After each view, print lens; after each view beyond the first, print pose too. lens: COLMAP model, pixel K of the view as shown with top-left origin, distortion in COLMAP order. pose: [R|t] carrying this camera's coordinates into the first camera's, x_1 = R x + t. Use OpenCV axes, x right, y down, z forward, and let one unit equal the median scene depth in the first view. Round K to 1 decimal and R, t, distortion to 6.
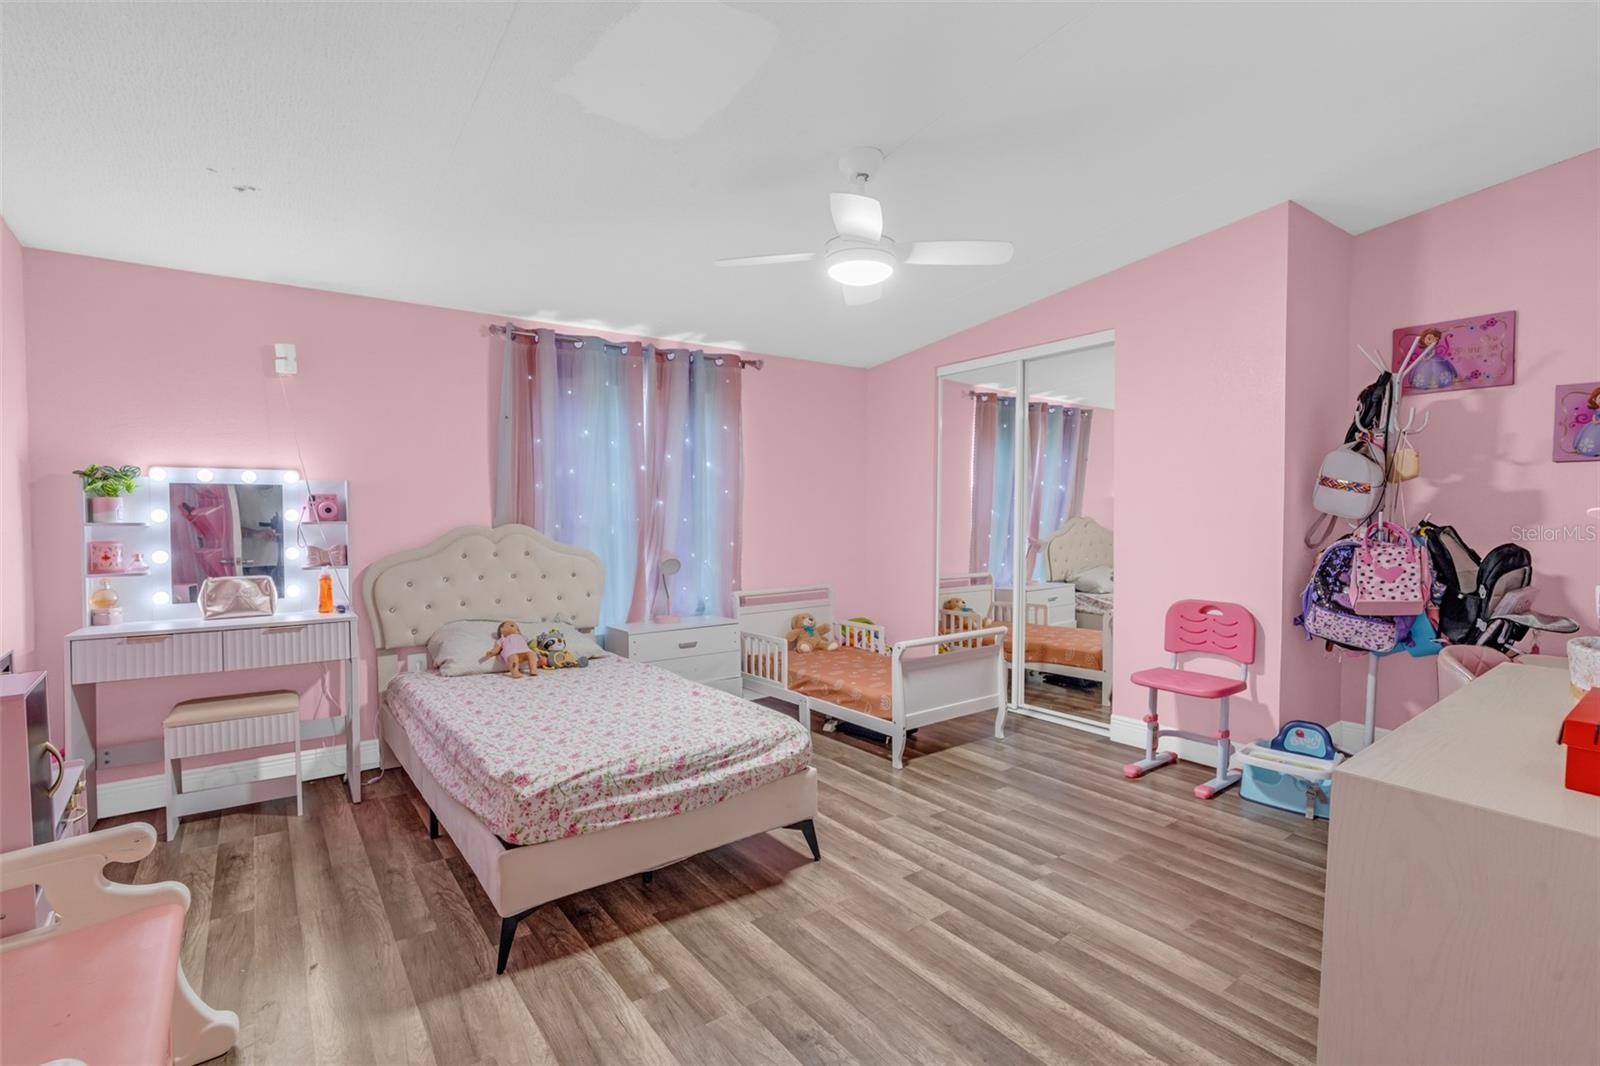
lens RADIAL K [[744.4, 0, 802.2], [0, 744.4, 525.8], [0, 0, 1]] dist [-0.002501, 0.000025]
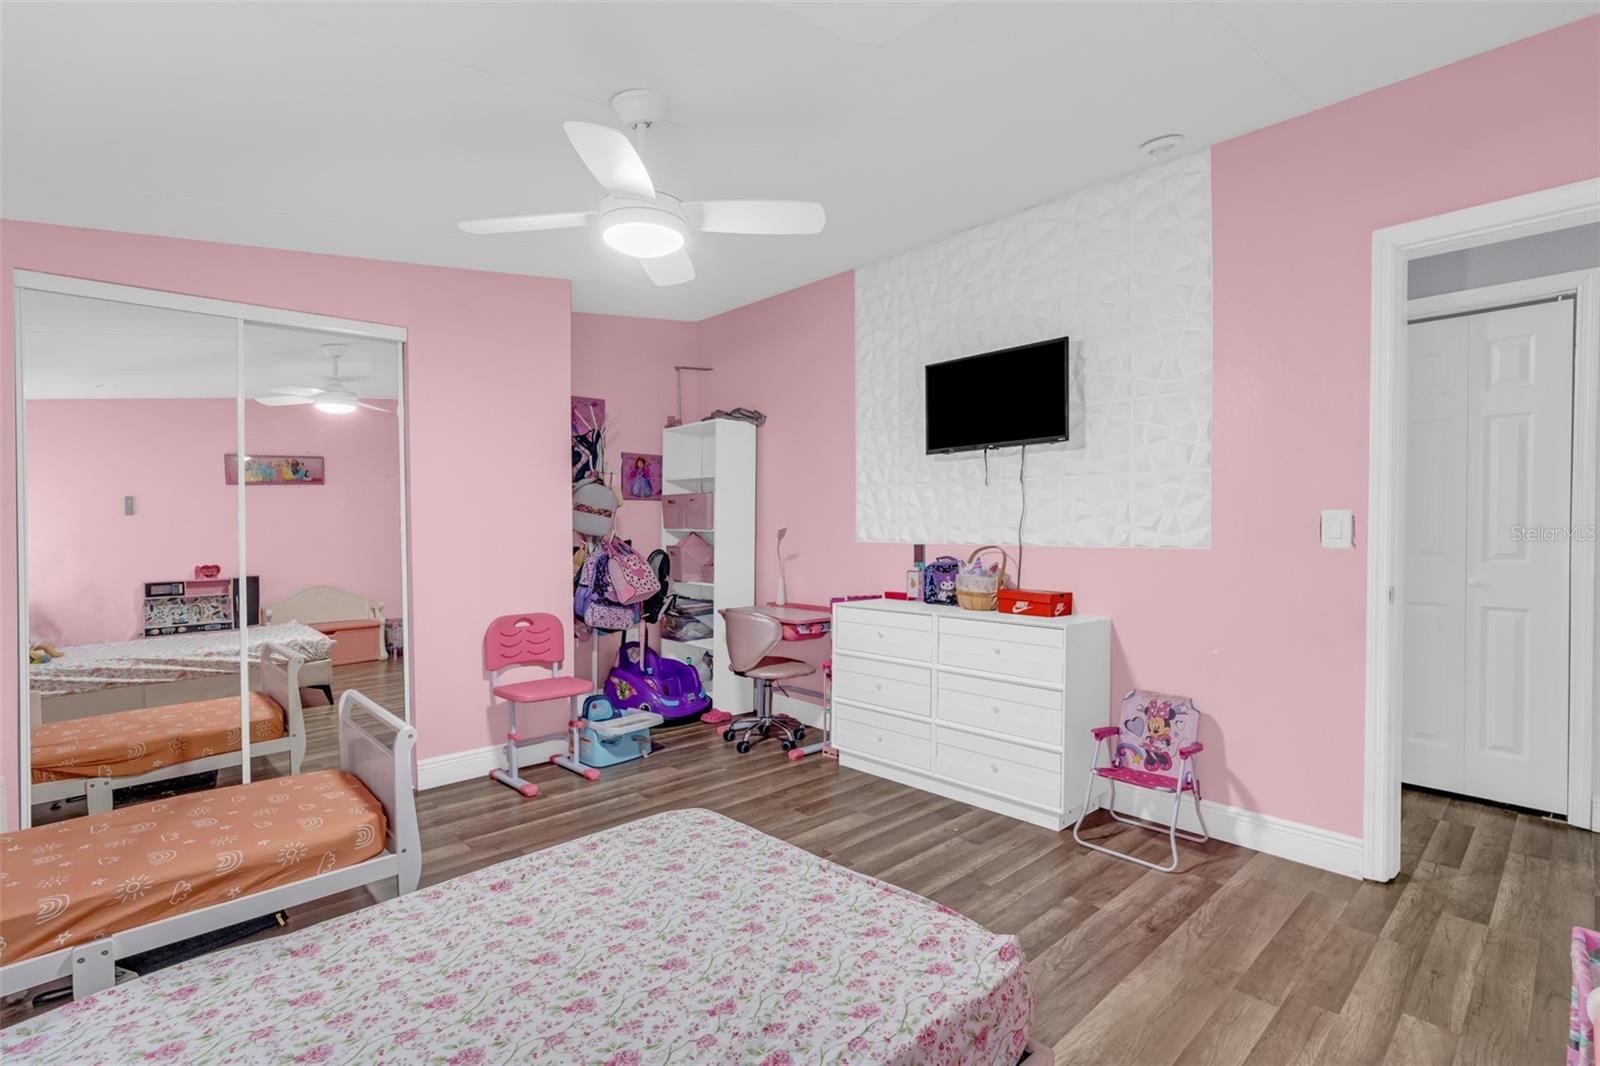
lens RADIAL K [[744.4, 0, 800.7], [0, 744.4, 538.8], [0, 0, 1]] dist [-0.002501, 0.000025]
pose [[-0.096325, -0.017225, 0.995201, -0.628631], [0.031860, 0.999285, 0.020380, -0.020063], [-0.994840, 0.033670, -0.095707, 0.769774]]
